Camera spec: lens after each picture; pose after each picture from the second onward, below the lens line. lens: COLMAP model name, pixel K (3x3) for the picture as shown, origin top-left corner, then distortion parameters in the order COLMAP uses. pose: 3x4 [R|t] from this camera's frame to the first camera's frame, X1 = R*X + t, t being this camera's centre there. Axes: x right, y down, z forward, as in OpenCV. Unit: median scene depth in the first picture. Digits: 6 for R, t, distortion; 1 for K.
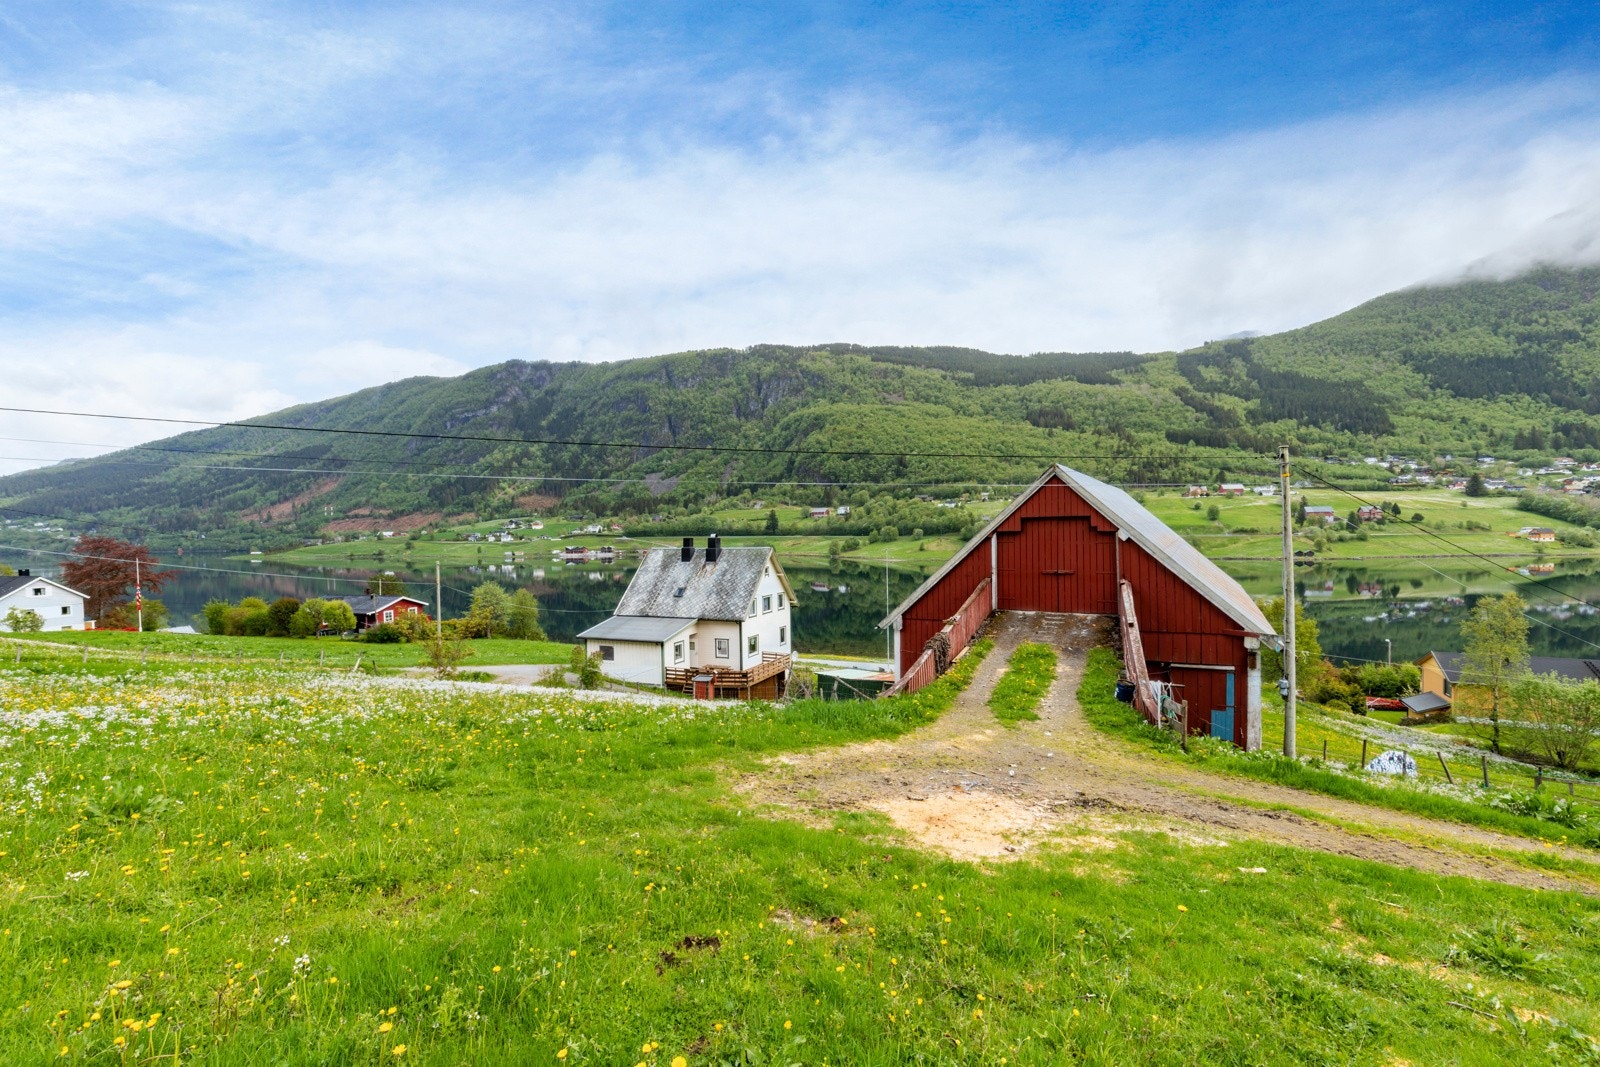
lens RADIAL K [[735.6, 0, 805.3], [0, 735.6, 533.1], [0, 0, 1]] dist [0.011580, -0.000362]
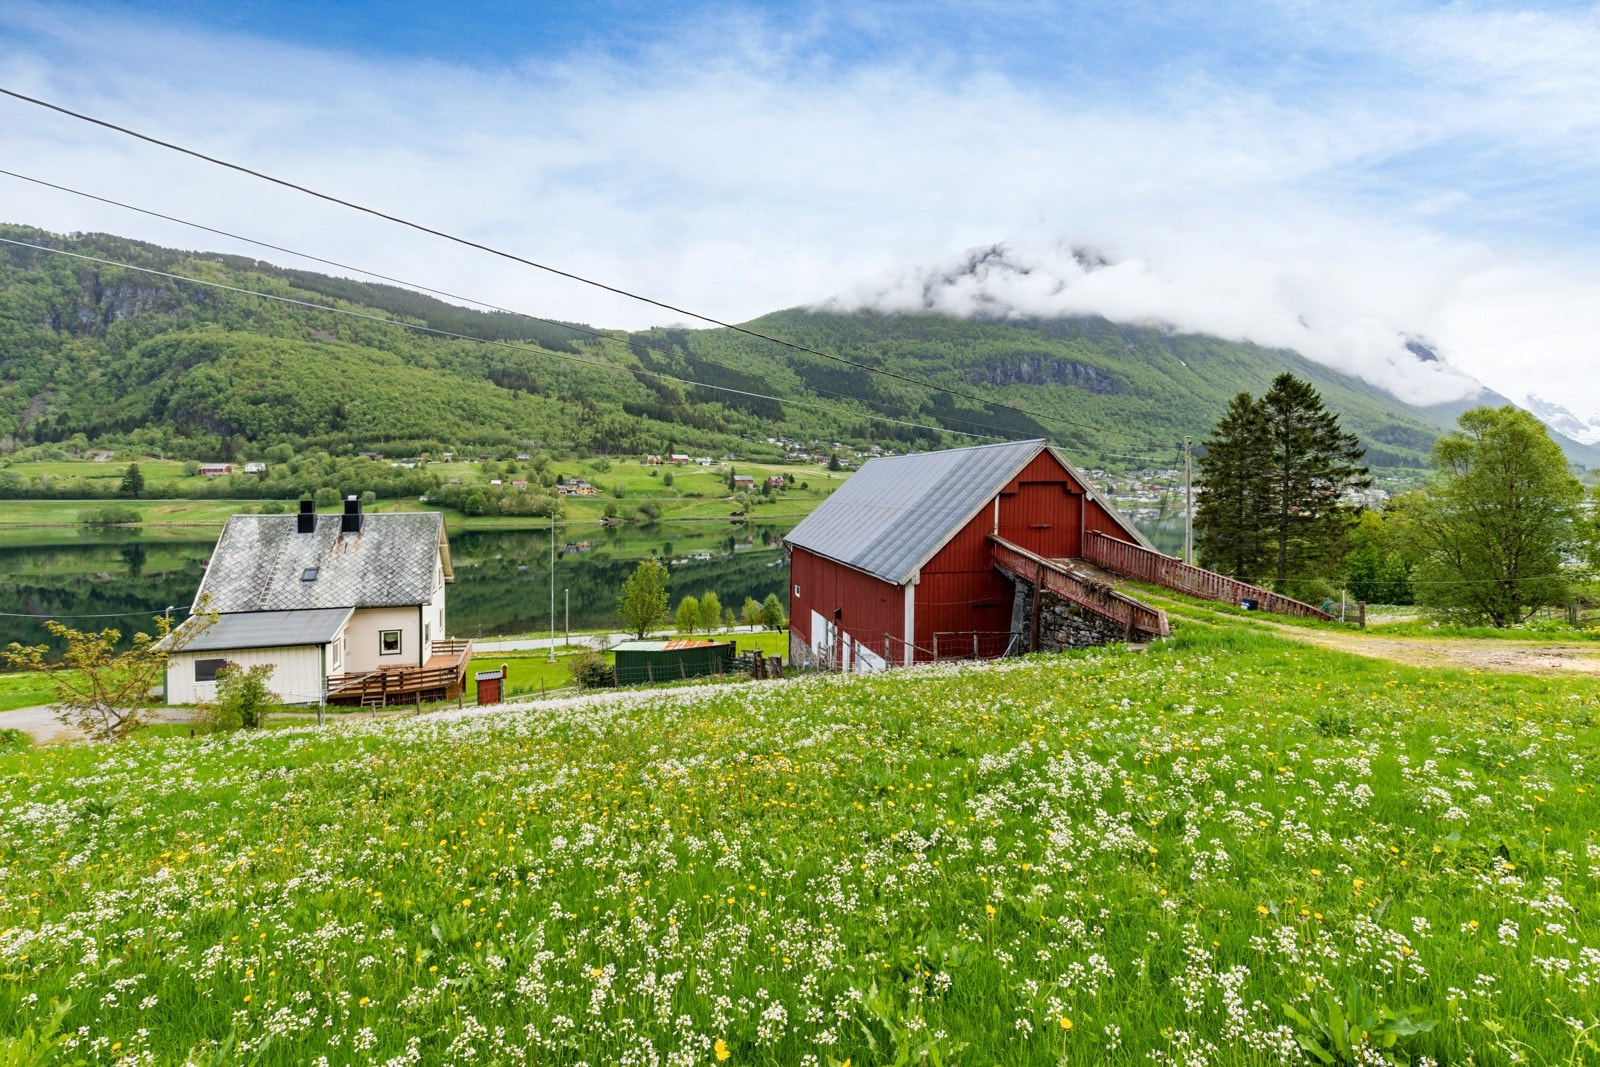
lens RADIAL K [[735.6, 0, 800.1], [0, 735.6, 491.7], [0, 0, 1]] dist [0.011580, -0.000362]
pose [[0.759784, 0.006997, 0.650138, -0.019058], [-0.002430, 0.999966, -0.007921, 0.000133], [-0.650171, 0.004439, 0.759775, 0.007847]]
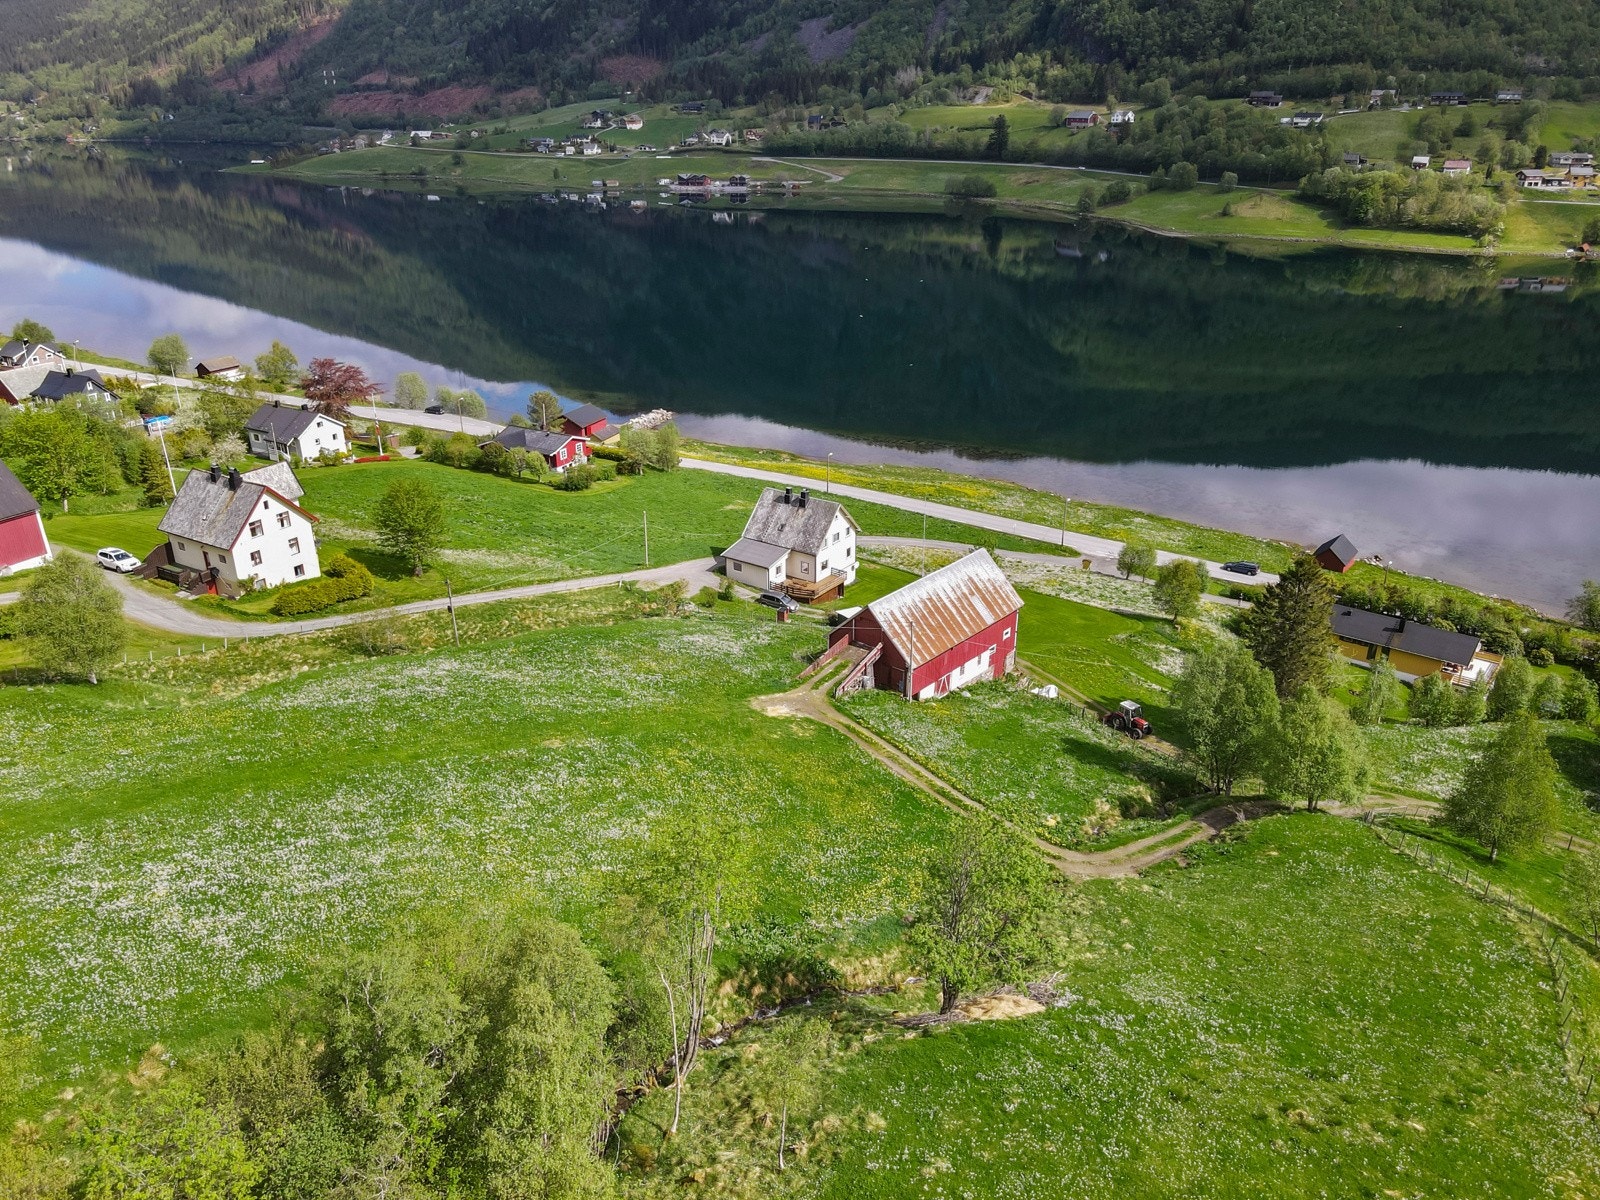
lens RADIAL K [[1221.3, 0, 786.2], [0, 1221.3, 602.3], [0, 0, 1]] dist [0.007072, 0.016196]
pose [[0.974207, 0.098160, -0.203190, 0.026534], [-0.010304, 0.918844, 0.394486, -0.055079], [0.225423, -0.382218, 0.896155, -0.096483]]
